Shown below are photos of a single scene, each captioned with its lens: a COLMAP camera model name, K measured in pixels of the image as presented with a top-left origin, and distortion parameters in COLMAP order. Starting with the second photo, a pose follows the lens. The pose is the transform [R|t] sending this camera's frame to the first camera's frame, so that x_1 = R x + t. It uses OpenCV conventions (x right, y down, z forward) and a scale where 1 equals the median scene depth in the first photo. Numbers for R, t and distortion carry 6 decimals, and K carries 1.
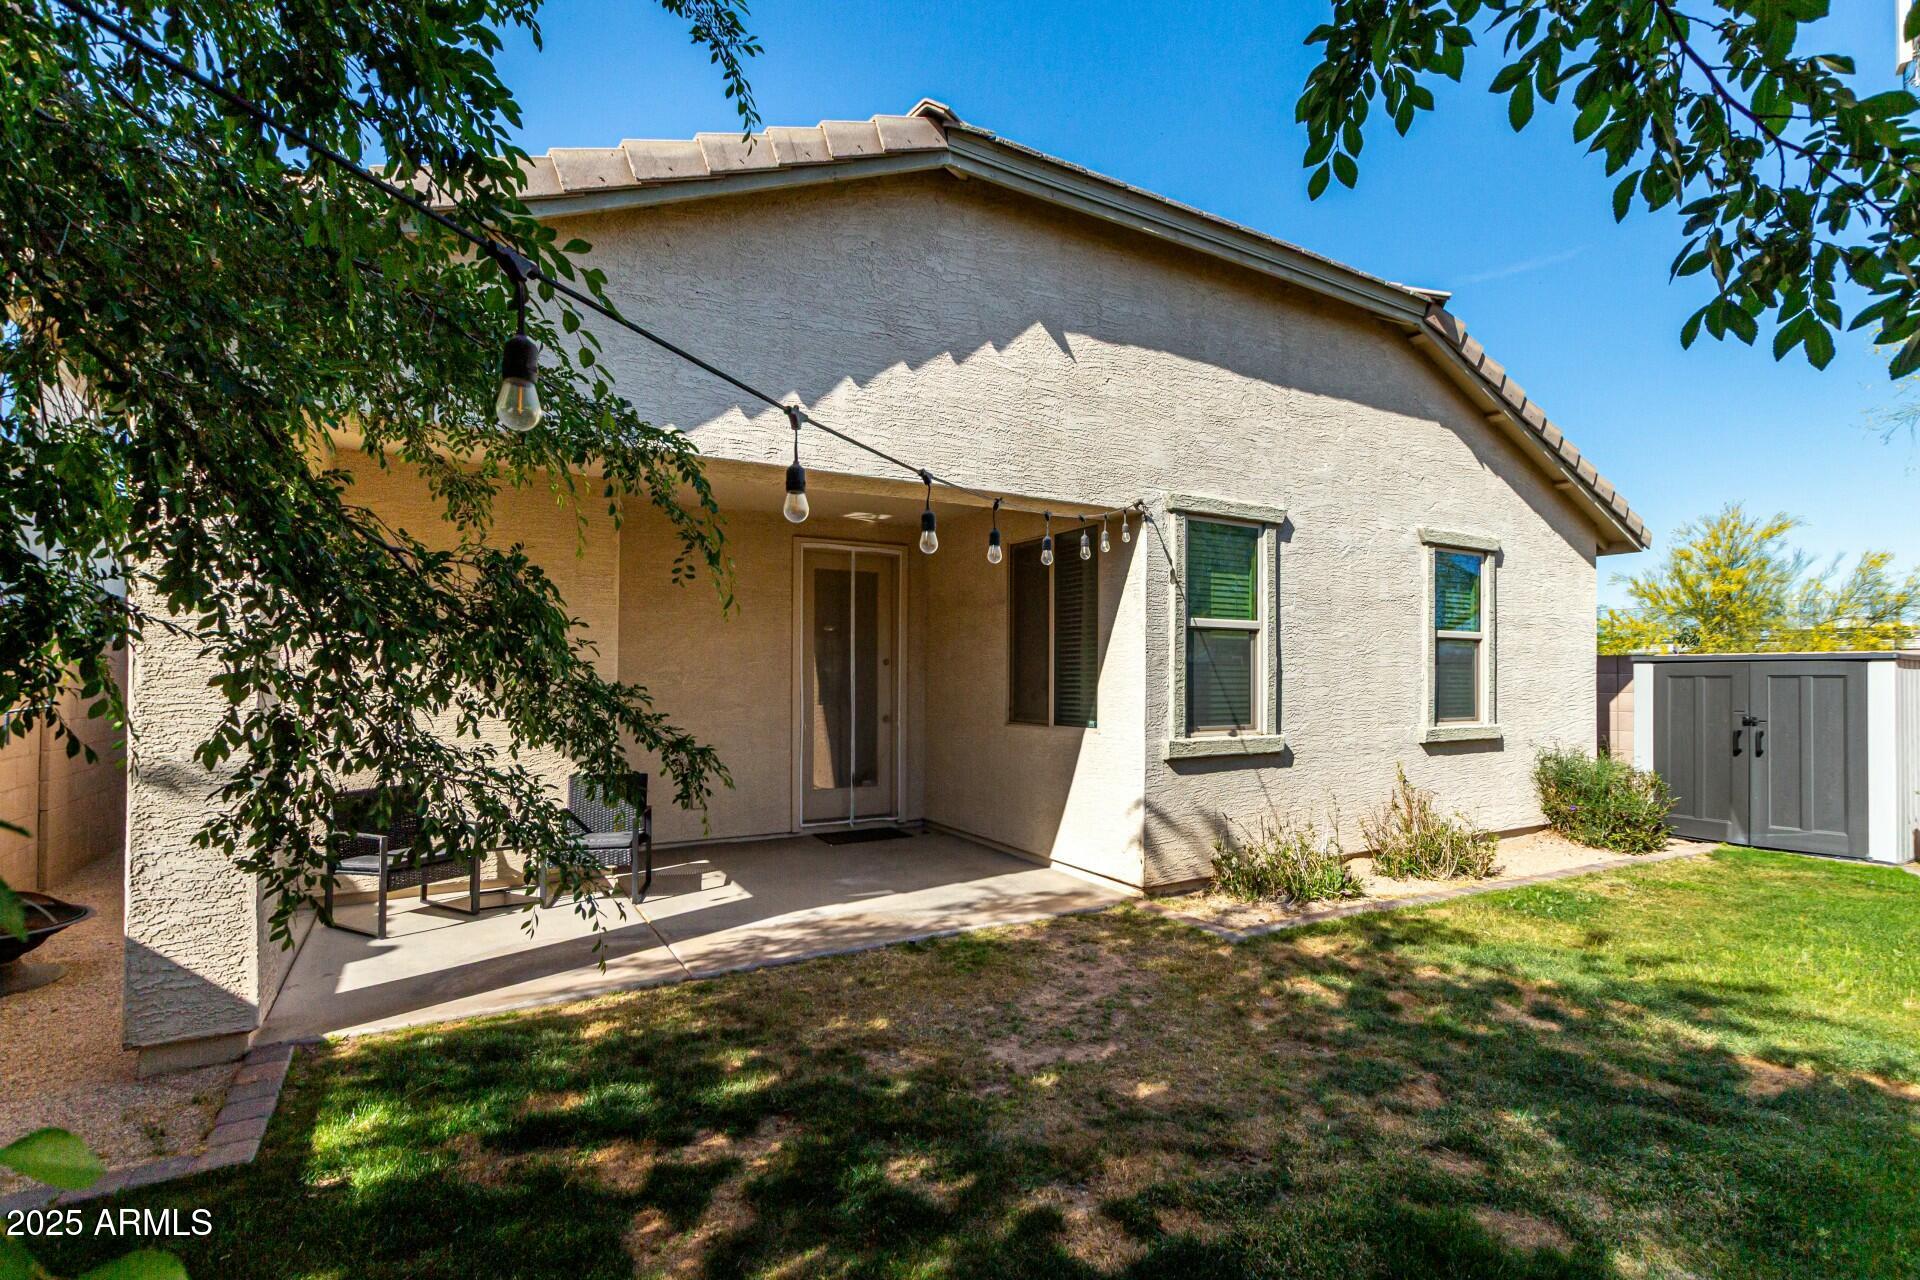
lens RADIAL K [[872.1, 0, 969.0], [0, 872.1, 677.1], [0, 0, 1]] dist [-0.000944, -0.000260]
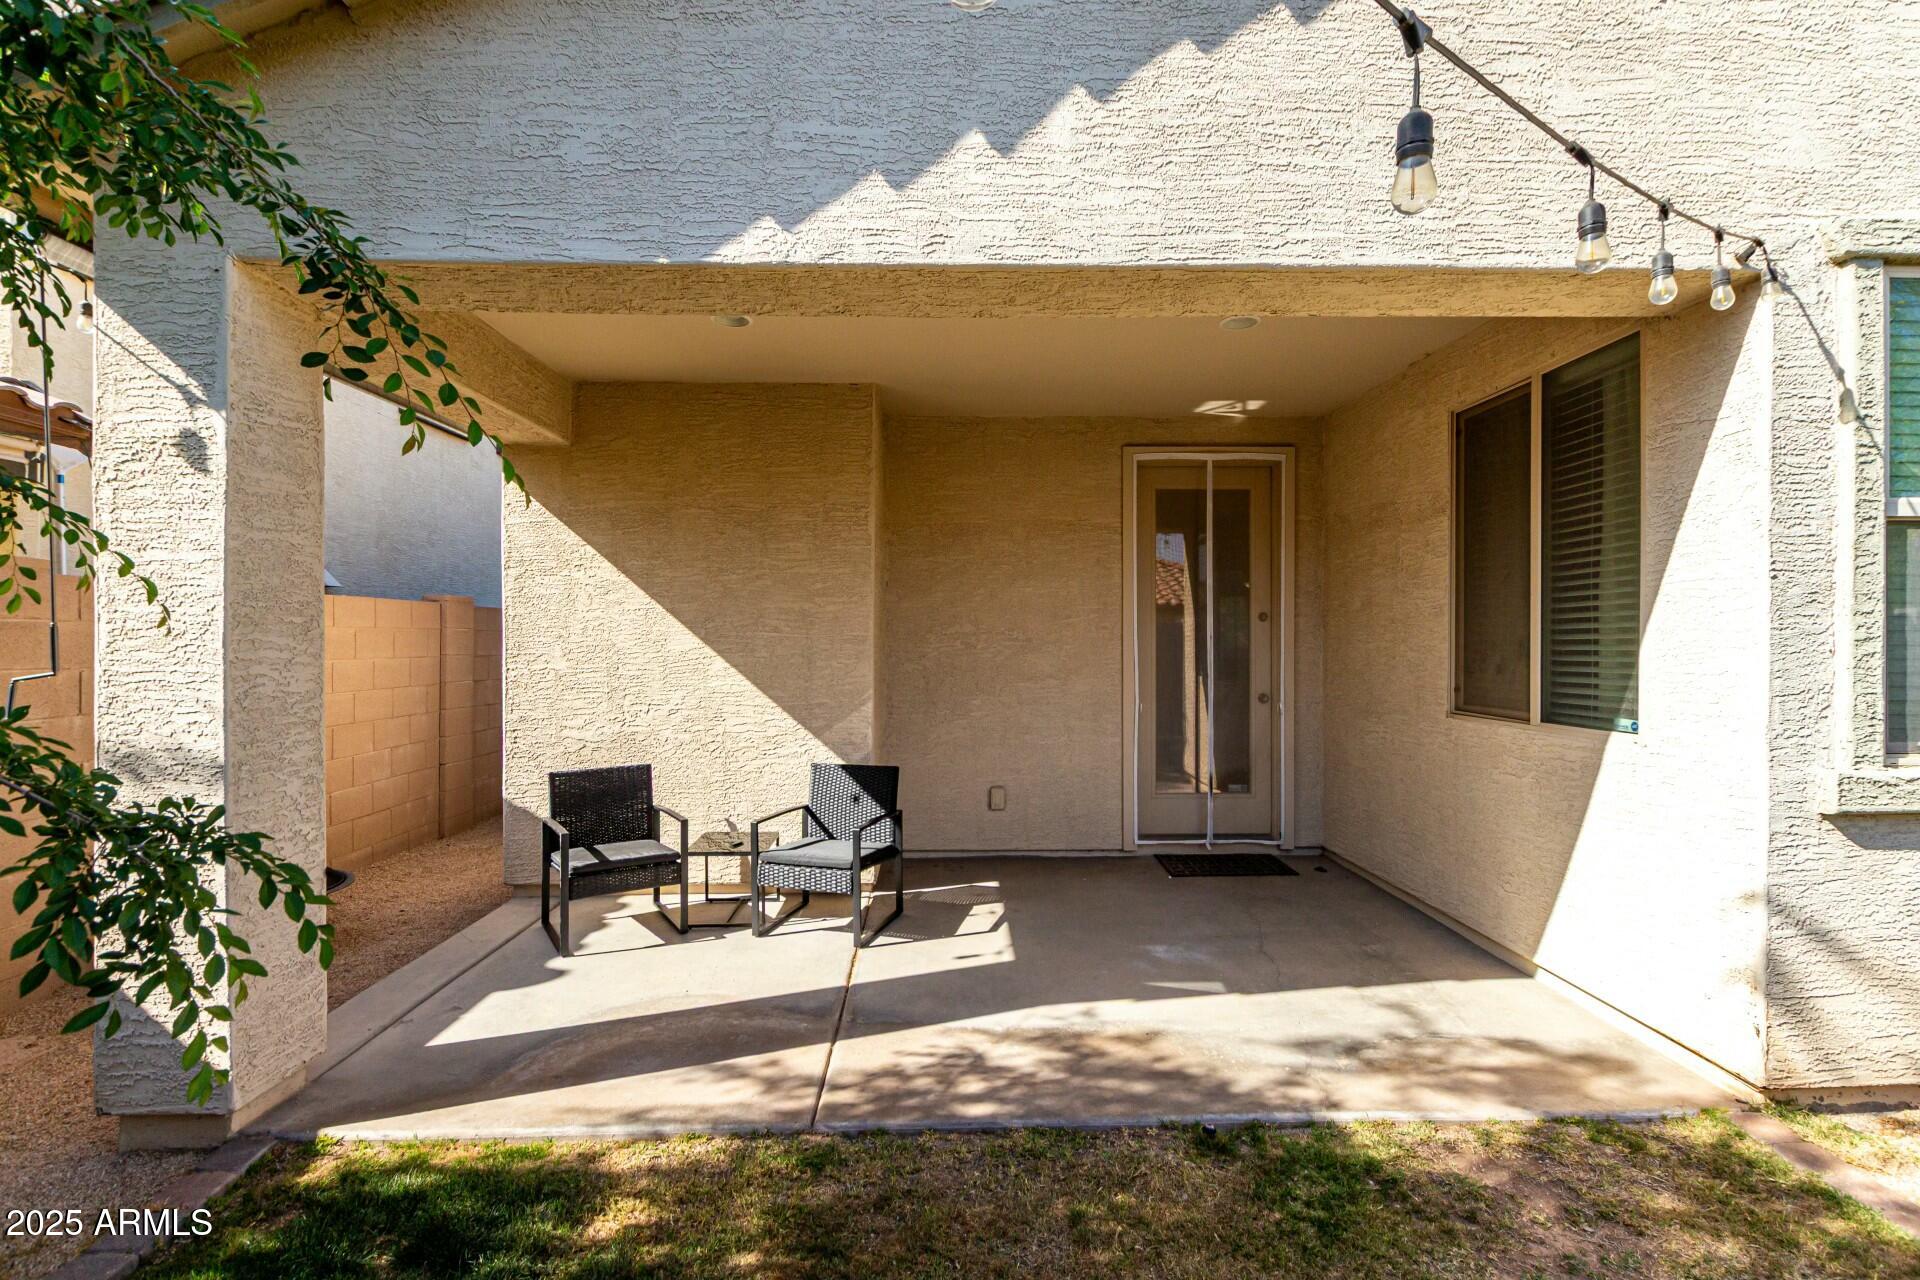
lens RADIAL K [[894.7, 0, 960.0], [0, 894.7, 640.0], [0, 0, 1]] dist [0.014745, -0.012786]
pose [[0.877742, -0.004699, -0.479110, 0.054628], [0.003650, 0.999988, -0.003122, 0.004487], [0.479119, 0.000992, 0.877749, 0.387355]]
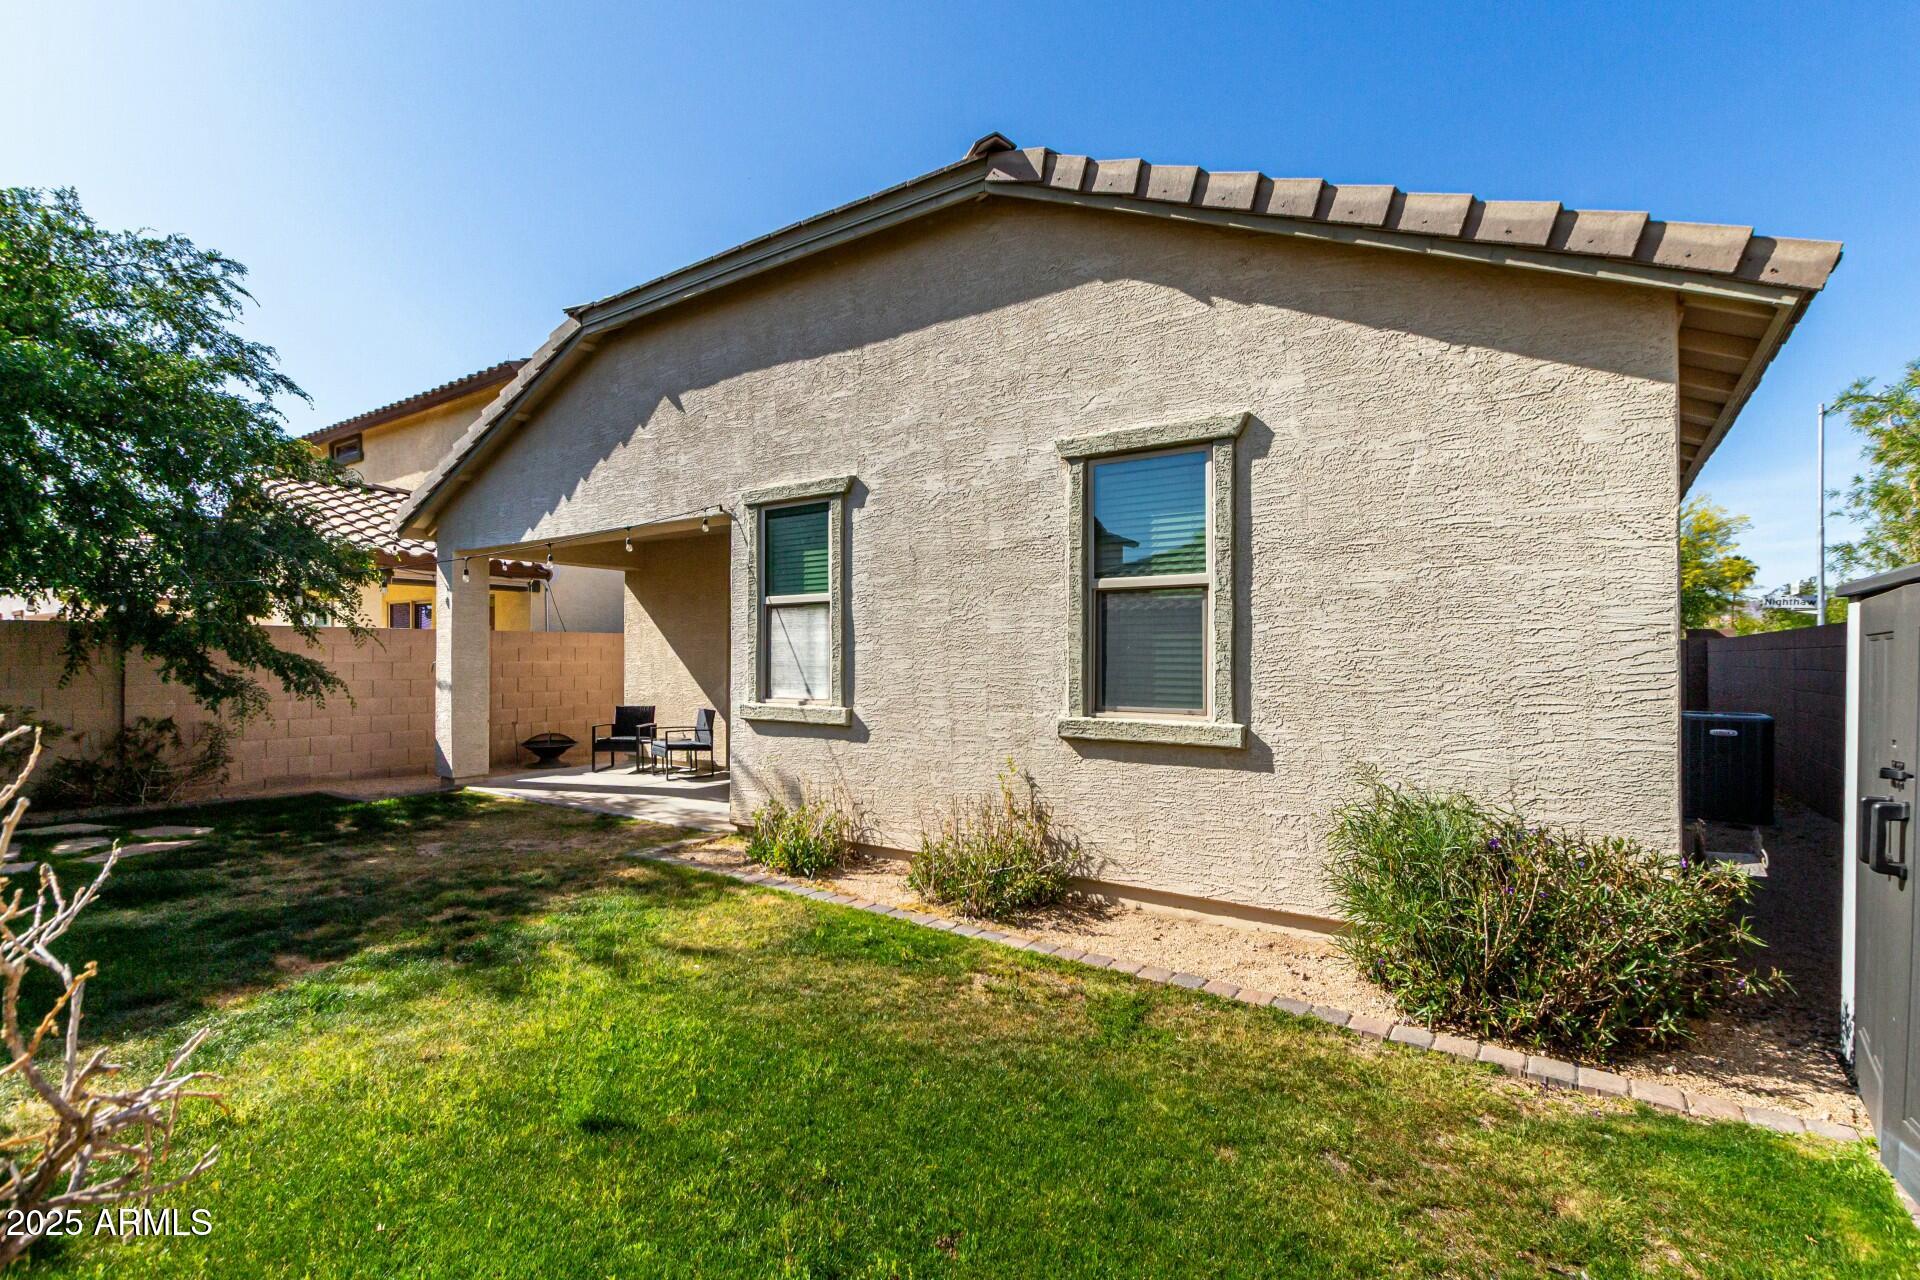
lens RADIAL K [[862.6, 0, 958.1], [0, 862.6, 657.2], [0, 0, 1]] dist [-0.000661, 0.000049]
pose [[0.432172, -0.000480, -0.901791, 1.427799], [0.002737, 0.999996, 0.000779, 0.010574], [0.901787, -0.002805, 0.432171, 0.771282]]
